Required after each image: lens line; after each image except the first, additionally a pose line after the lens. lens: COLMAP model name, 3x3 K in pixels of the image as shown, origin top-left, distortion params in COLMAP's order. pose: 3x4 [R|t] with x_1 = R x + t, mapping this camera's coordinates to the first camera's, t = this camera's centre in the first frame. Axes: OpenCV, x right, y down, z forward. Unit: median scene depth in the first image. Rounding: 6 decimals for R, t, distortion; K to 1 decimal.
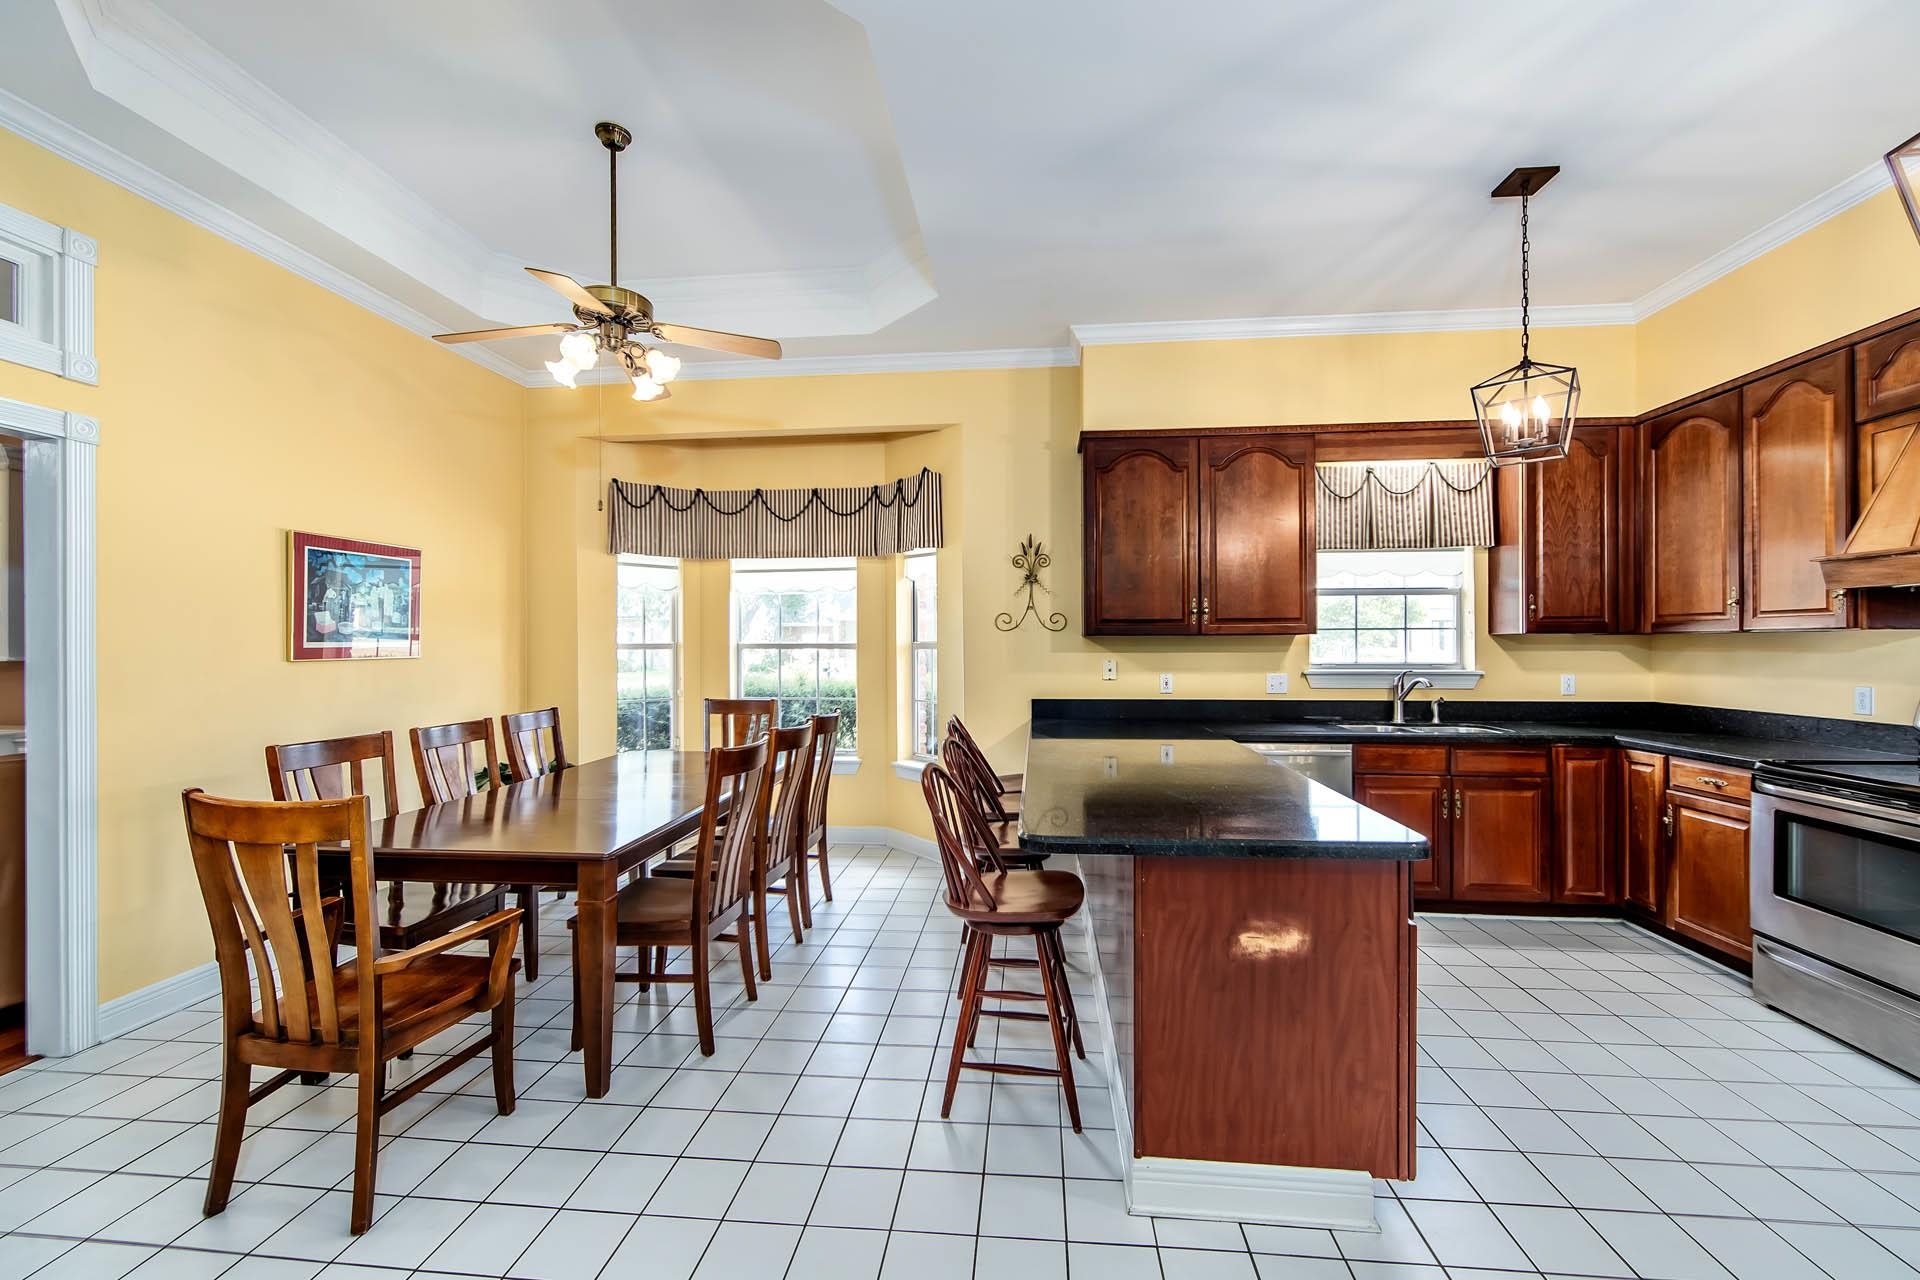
lens RADIAL K [[764.9, 0, 962.0], [0, 764.9, 641.2], [0, 0, 1]] dist [-0.008546, 0.000273]
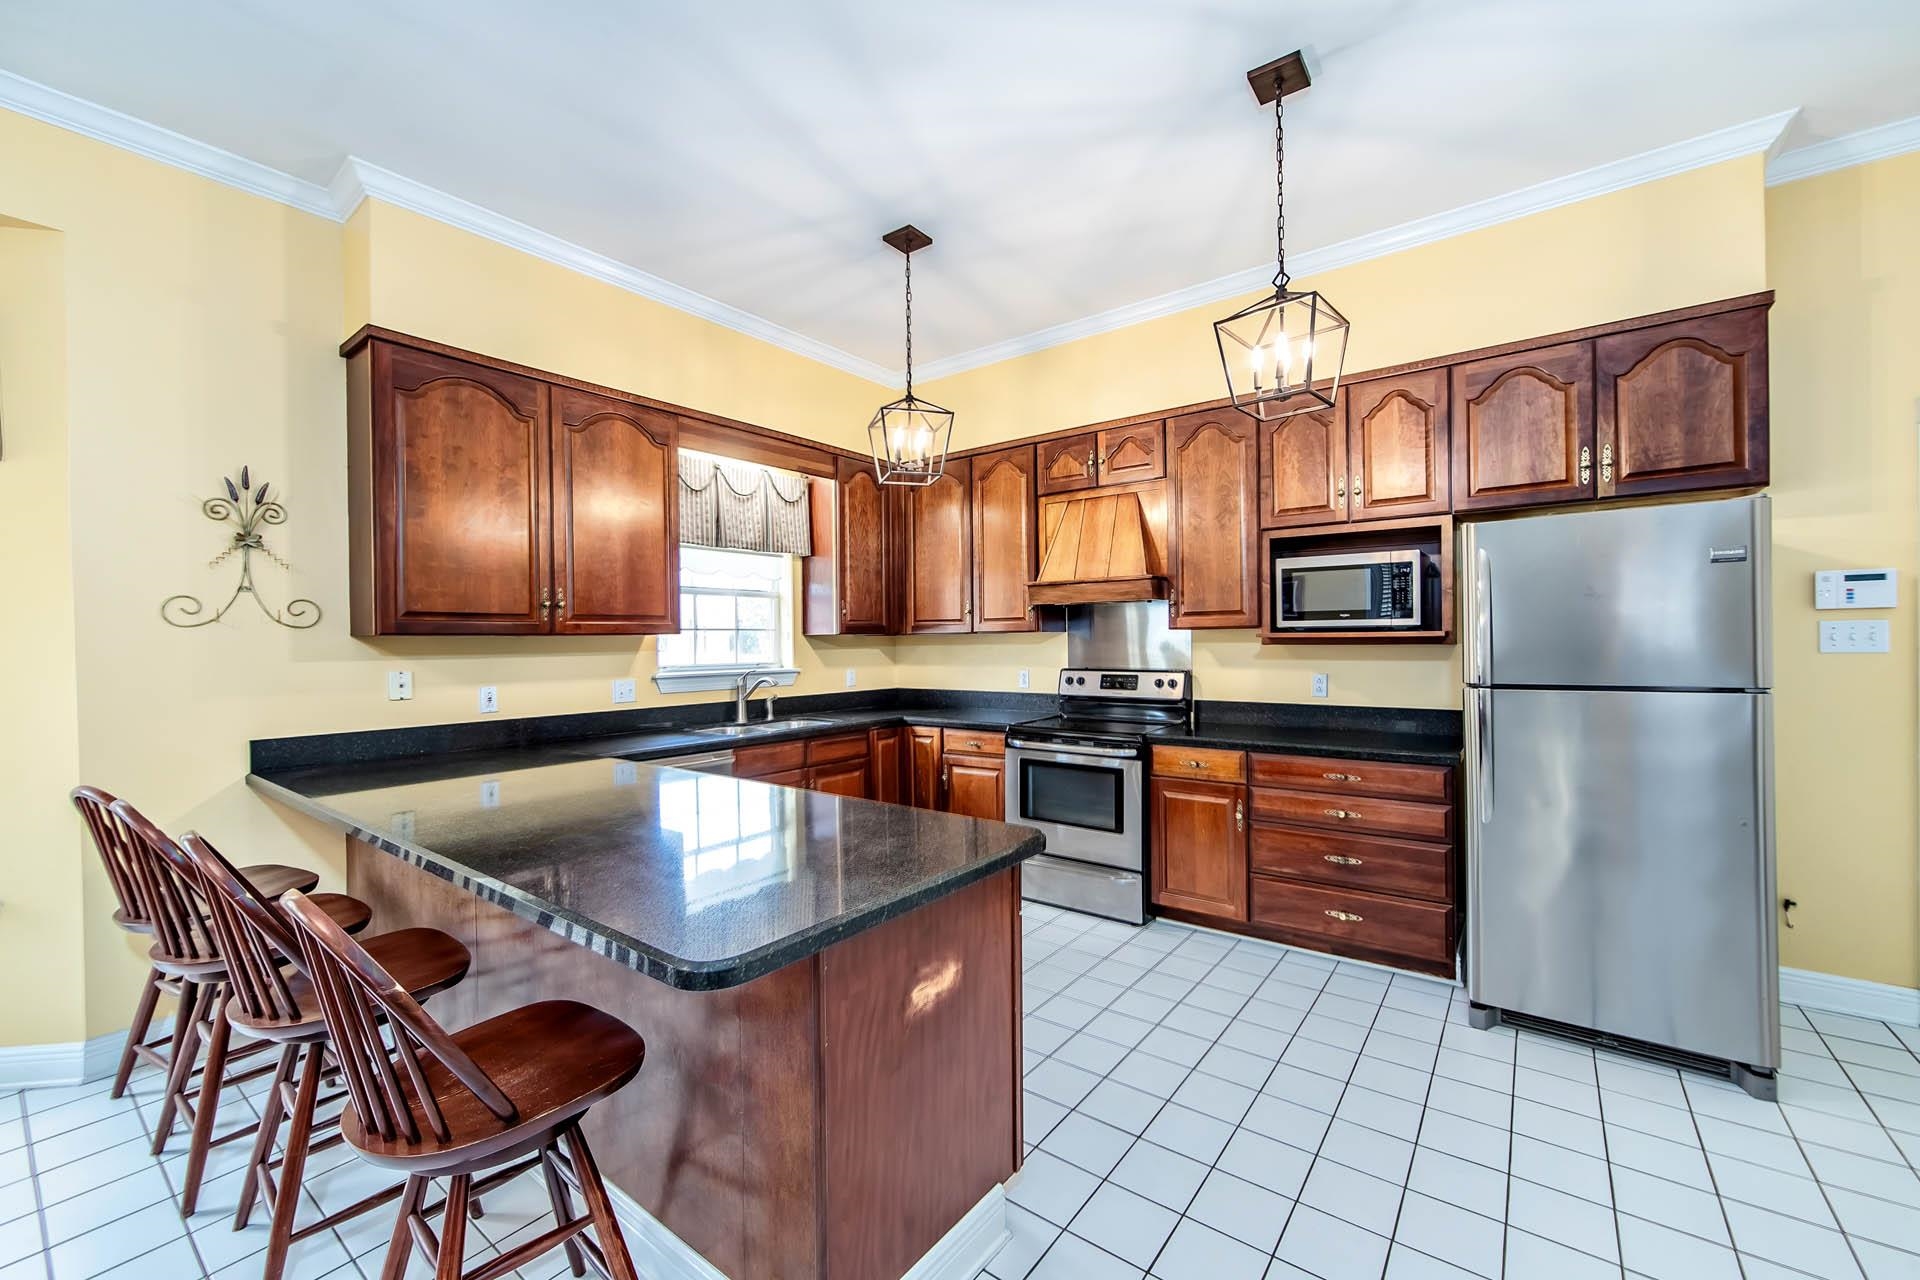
lens RADIAL K [[764.9, 0, 961.9], [0, 764.9, 640.0], [0, 0, 1]] dist [-0.008546, 0.000273]
pose [[0.521304, -0.001590, 0.853369, -0.141827], [0.007245, 0.999970, -0.002562, 0.002379], [-0.853340, 0.007518, 0.521301, 0.234667]]
